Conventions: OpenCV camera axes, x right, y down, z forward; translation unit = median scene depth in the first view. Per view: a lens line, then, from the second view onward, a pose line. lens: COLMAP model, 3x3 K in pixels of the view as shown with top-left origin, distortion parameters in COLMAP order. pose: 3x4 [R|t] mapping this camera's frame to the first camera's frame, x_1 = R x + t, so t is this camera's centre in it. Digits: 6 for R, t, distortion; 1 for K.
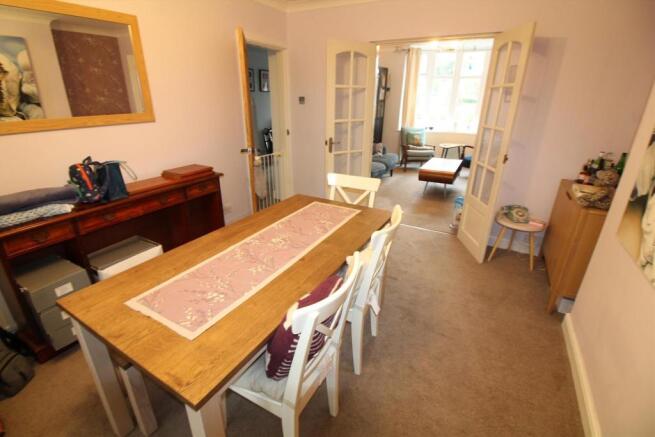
lens RADIAL K [[303.2, 0, 324.4], [0, 303.2, 215.3], [0, 0, 1]] dist [0.000101, -0.013920]
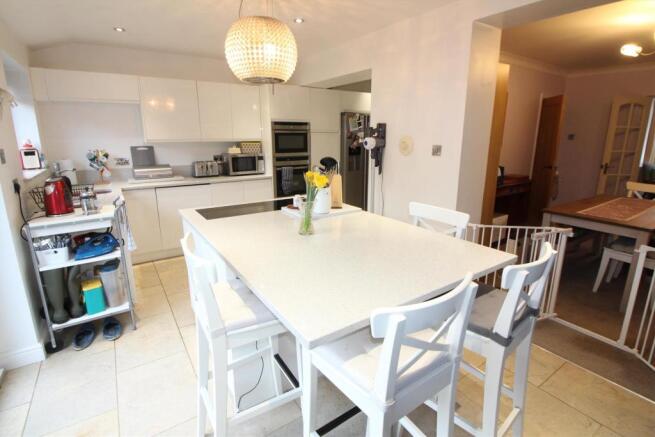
lens RADIAL K [[333.1, 0, 328.7], [0, 333.1, 208.5], [0, 0, 1]] dist [0.000159, -0.000235]
pose [[0.898345, 0.093182, -0.429294, -0.435601], [-0.155404, 0.981463, -0.112163, 0.302077], [0.410885, 0.167475, 0.896173, -0.809995]]
